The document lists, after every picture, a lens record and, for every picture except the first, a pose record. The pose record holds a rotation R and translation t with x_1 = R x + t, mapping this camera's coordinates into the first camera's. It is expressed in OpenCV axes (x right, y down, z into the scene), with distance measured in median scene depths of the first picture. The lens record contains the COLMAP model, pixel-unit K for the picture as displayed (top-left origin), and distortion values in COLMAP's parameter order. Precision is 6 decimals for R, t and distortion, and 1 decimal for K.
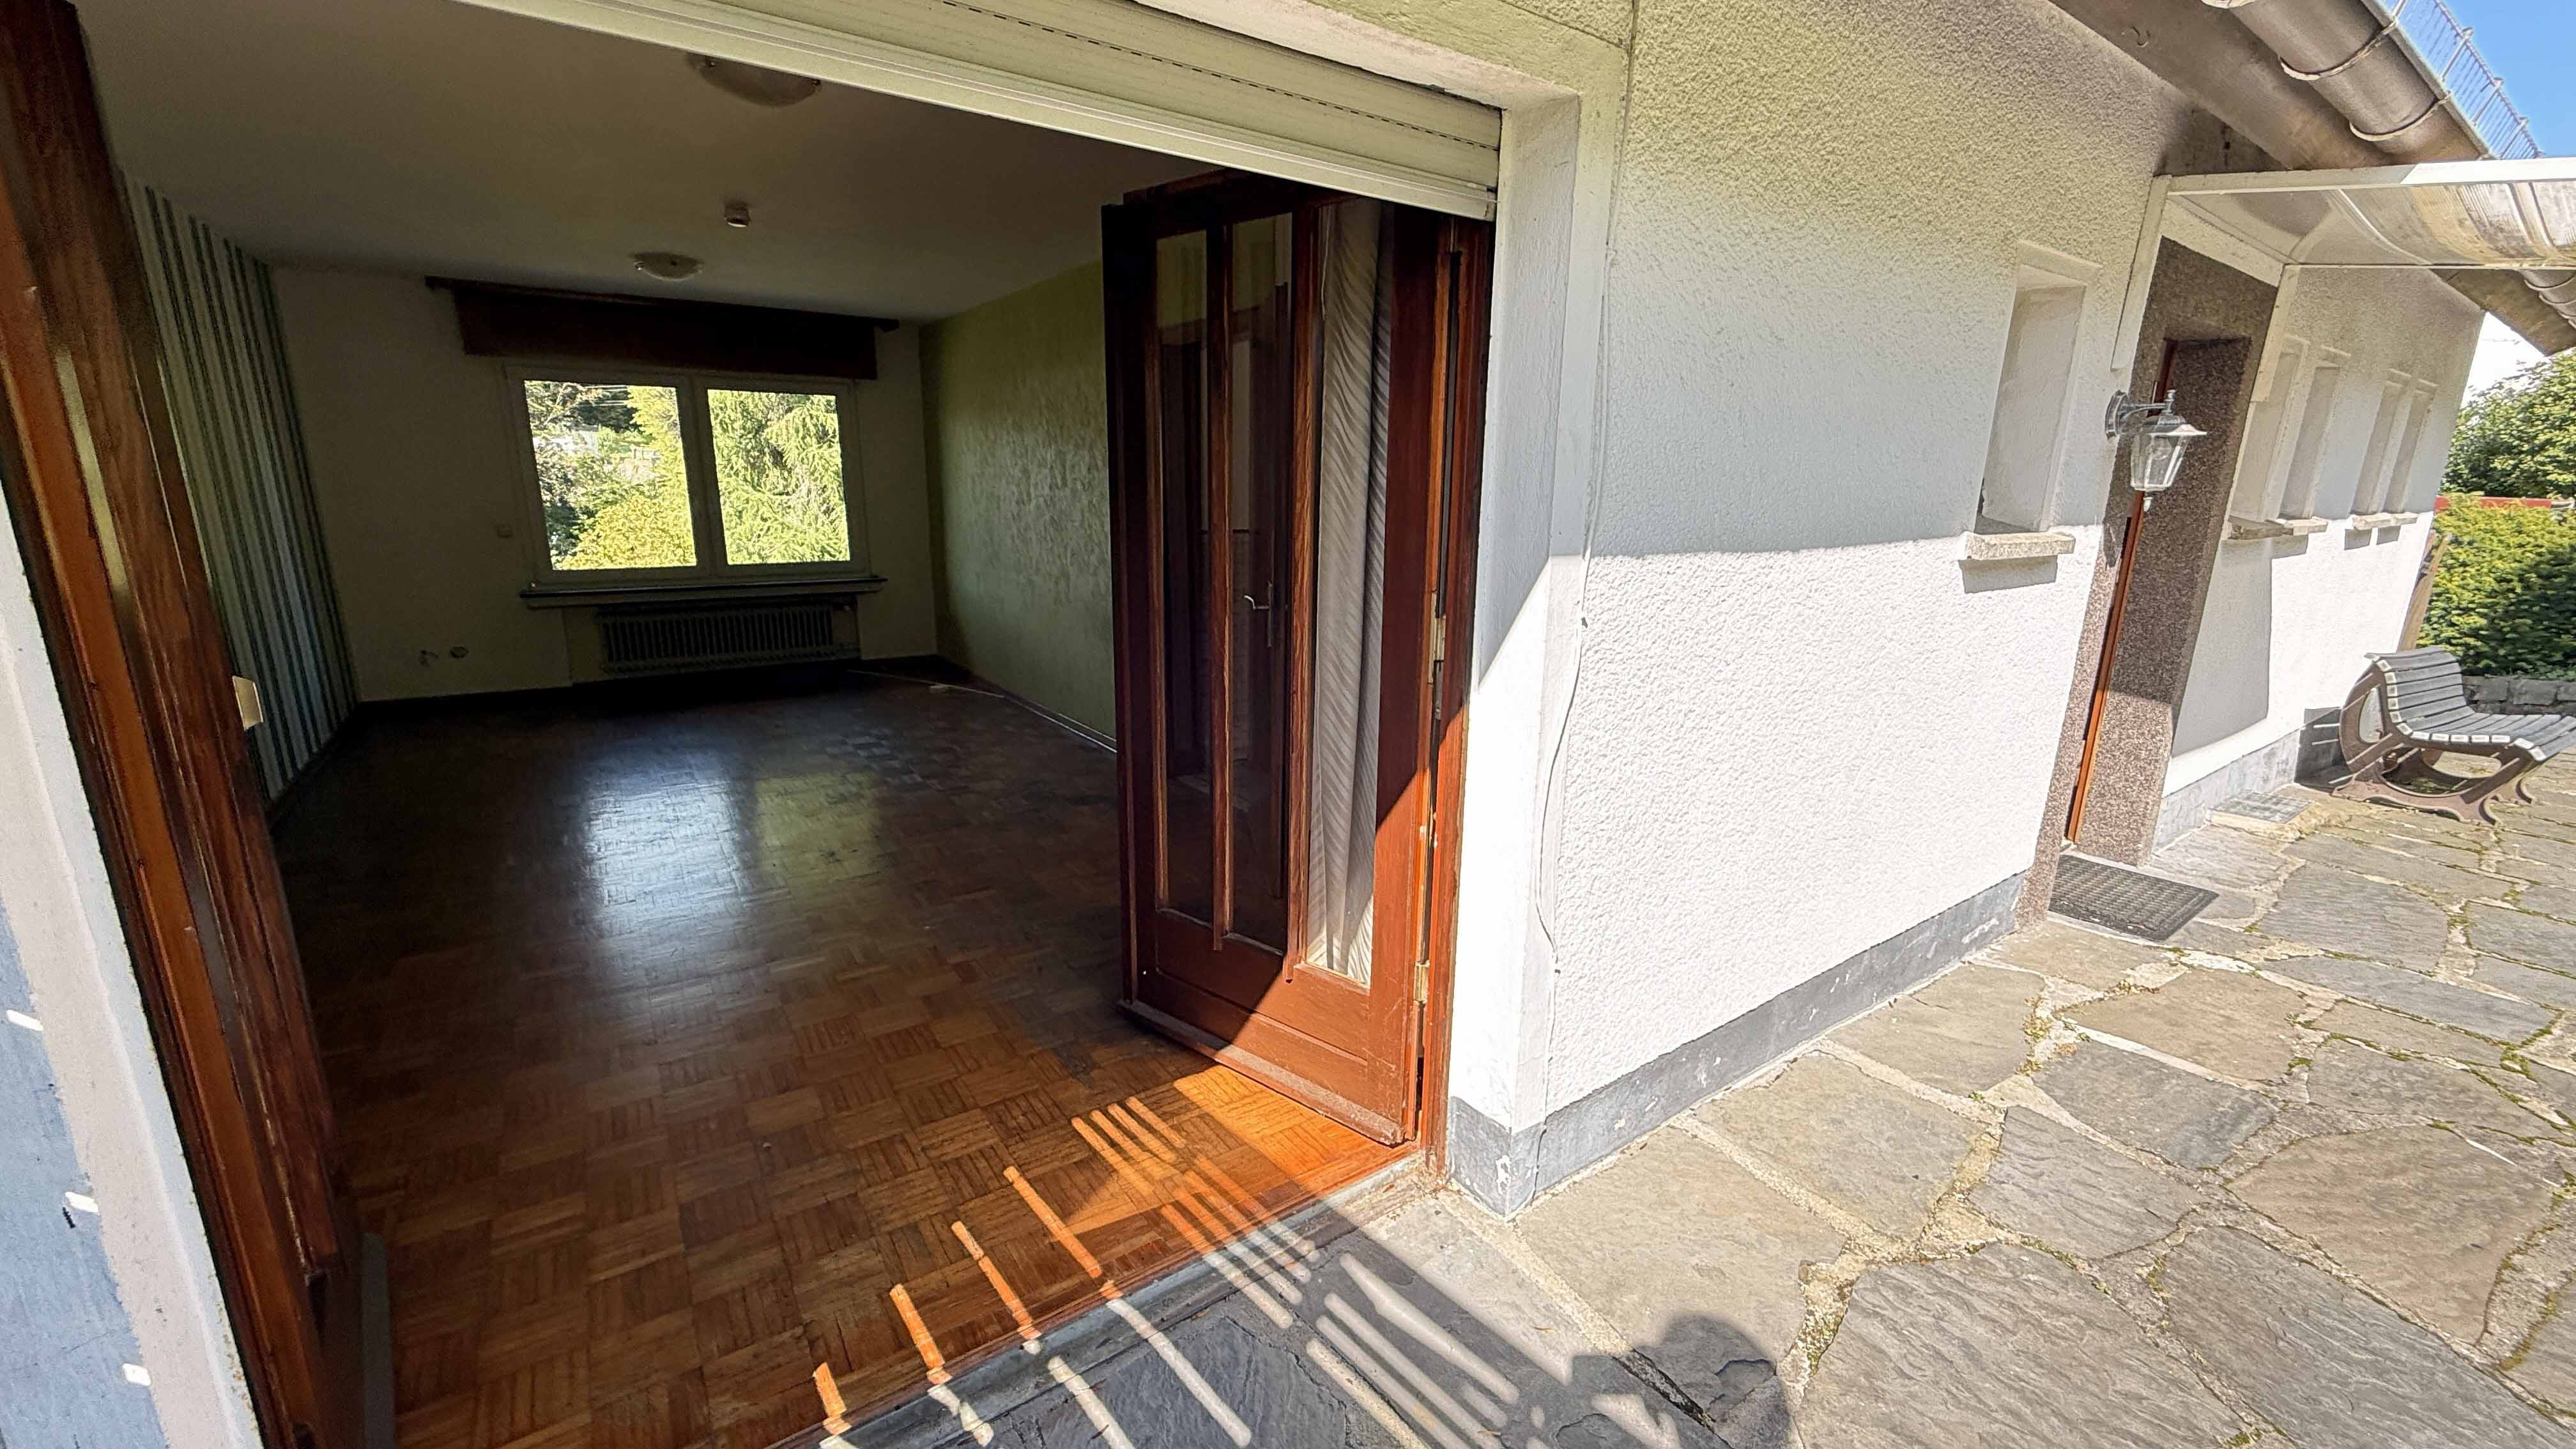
lens RADIAL K [[1013.5, 0, 1282.0], [0, 1013.5, 722.3], [0, 0, 1]] dist [-0.001069, 0.000057]
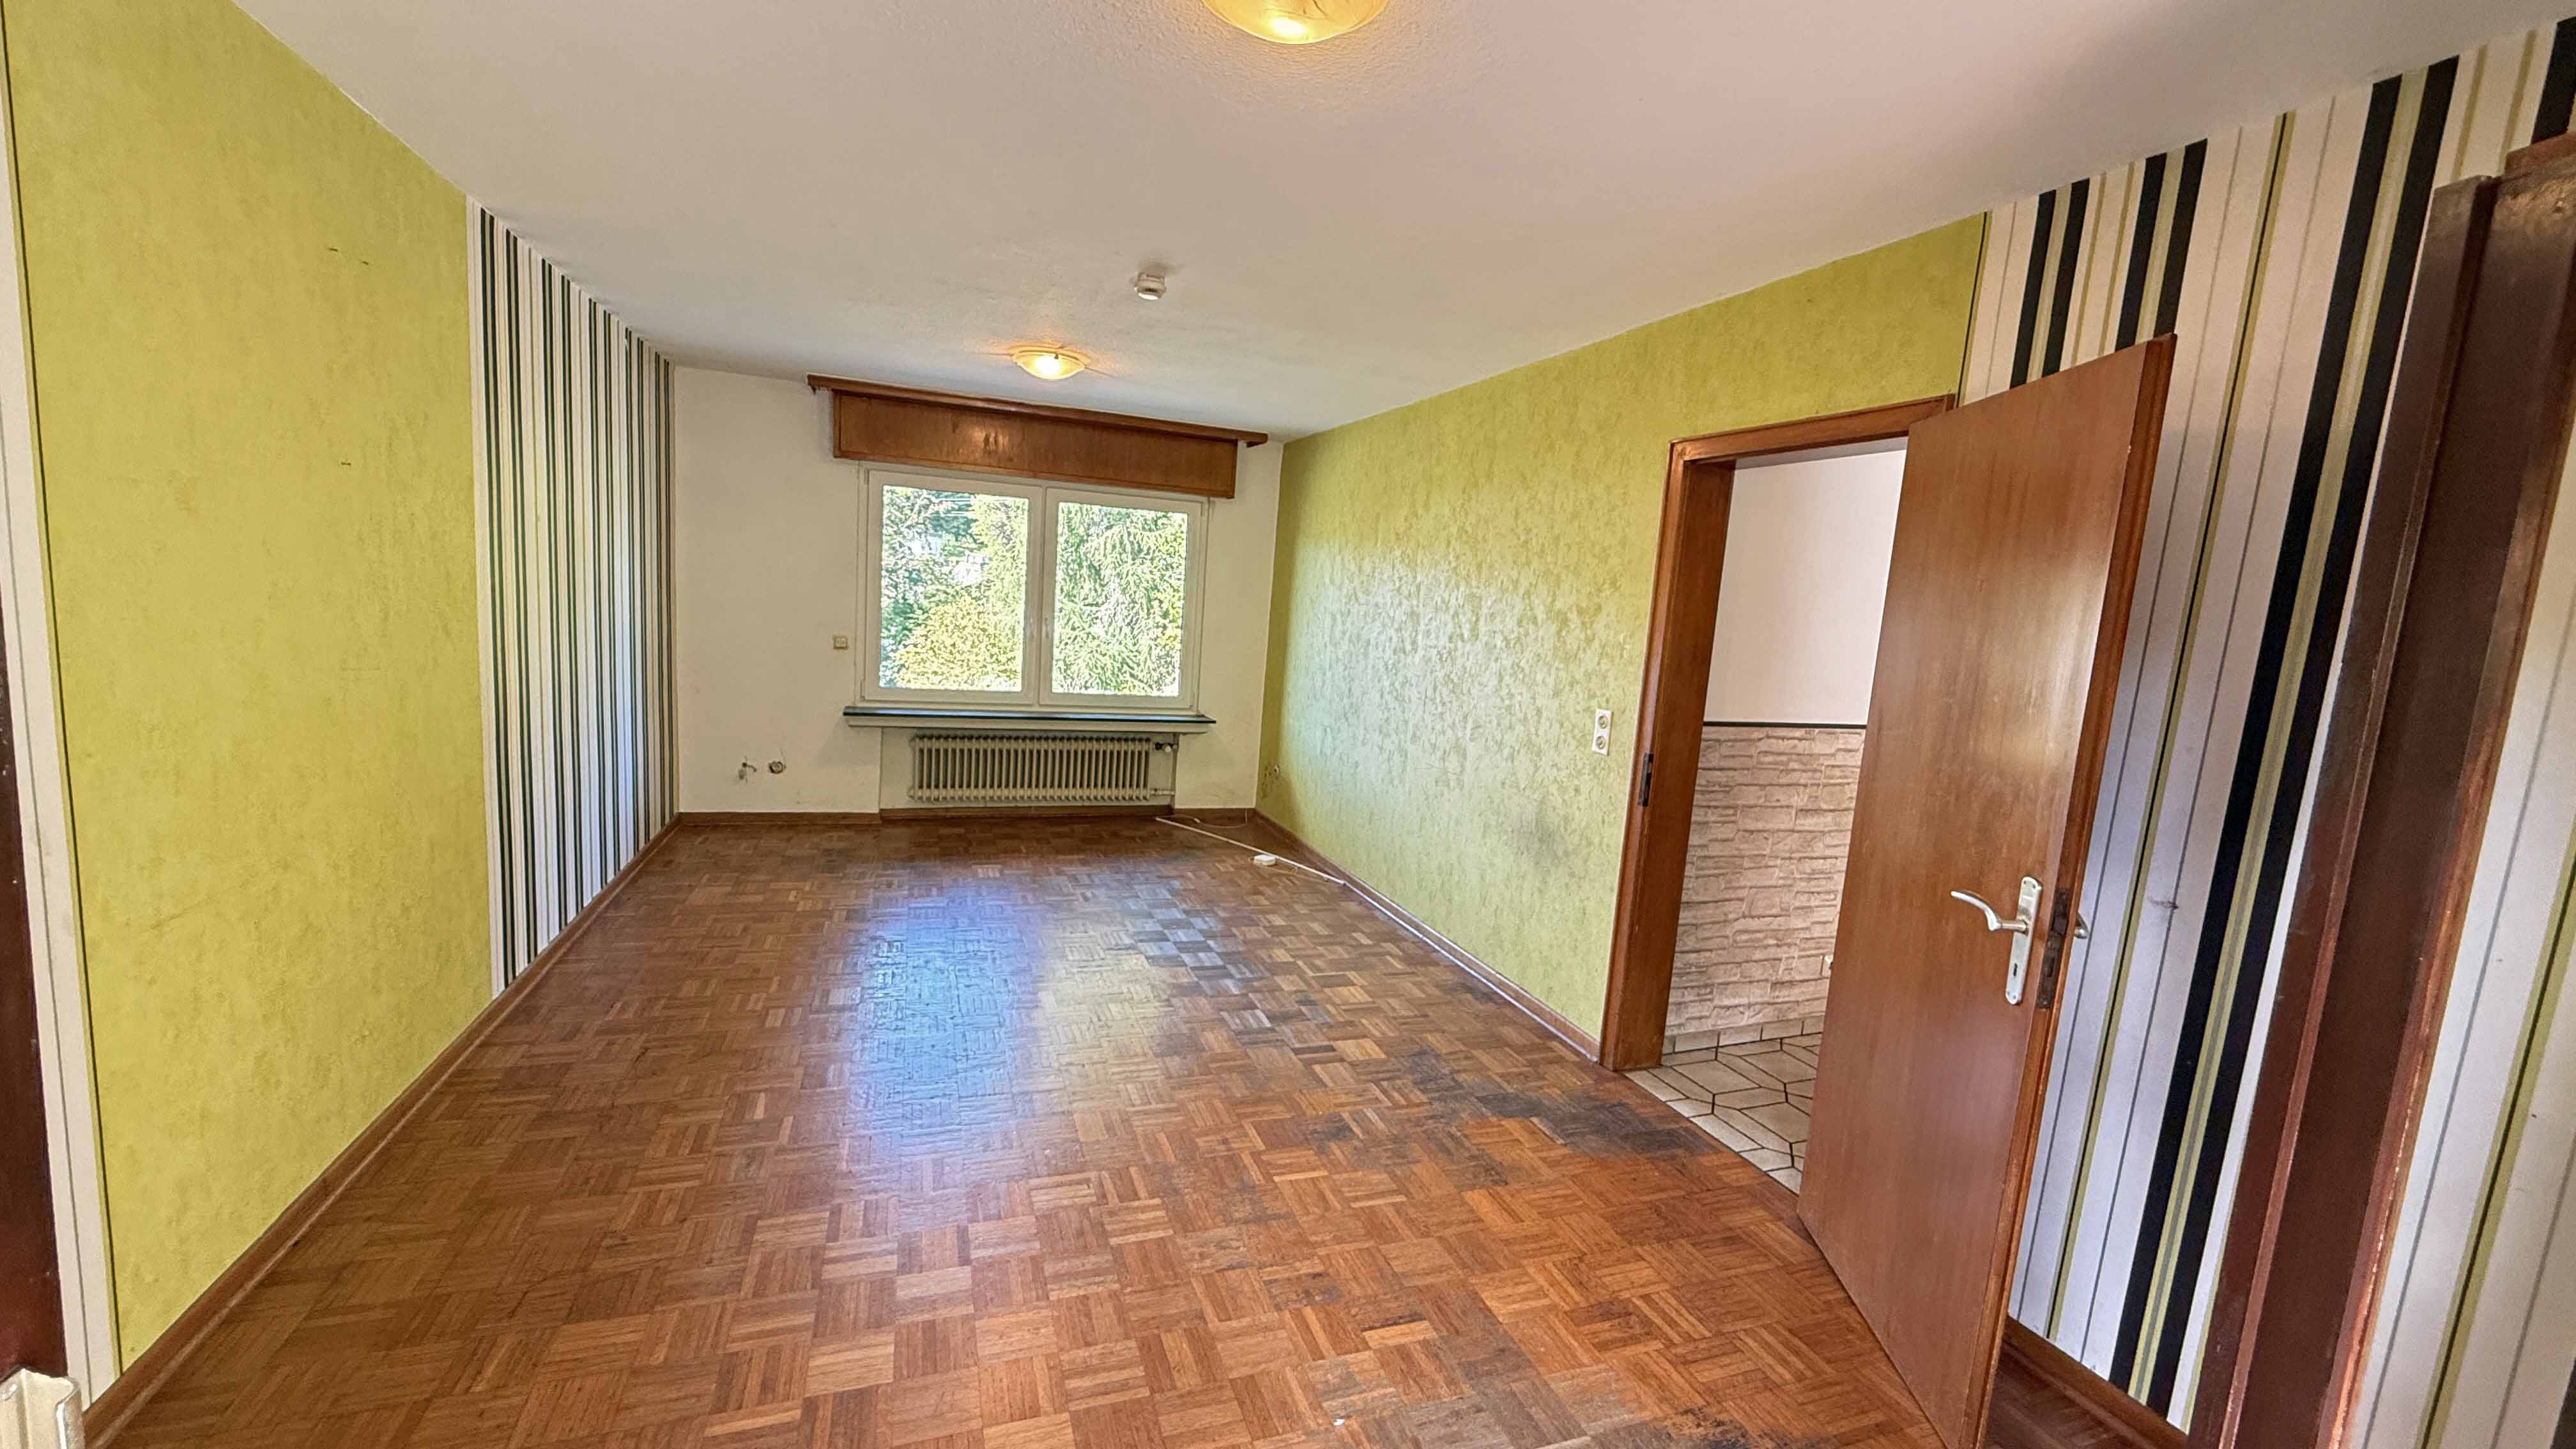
lens RADIAL K [[1013.5, 0, 1290.2], [0, 1013.5, 729.9], [0, 0, 1]] dist [-0.001069, 0.000057]
pose [[0.967985, 0.087613, -0.235220, -0.136325], [-0.113759, 0.988466, -0.099970, -0.060136], [0.223748, 0.123528, 0.966787, 0.194595]]
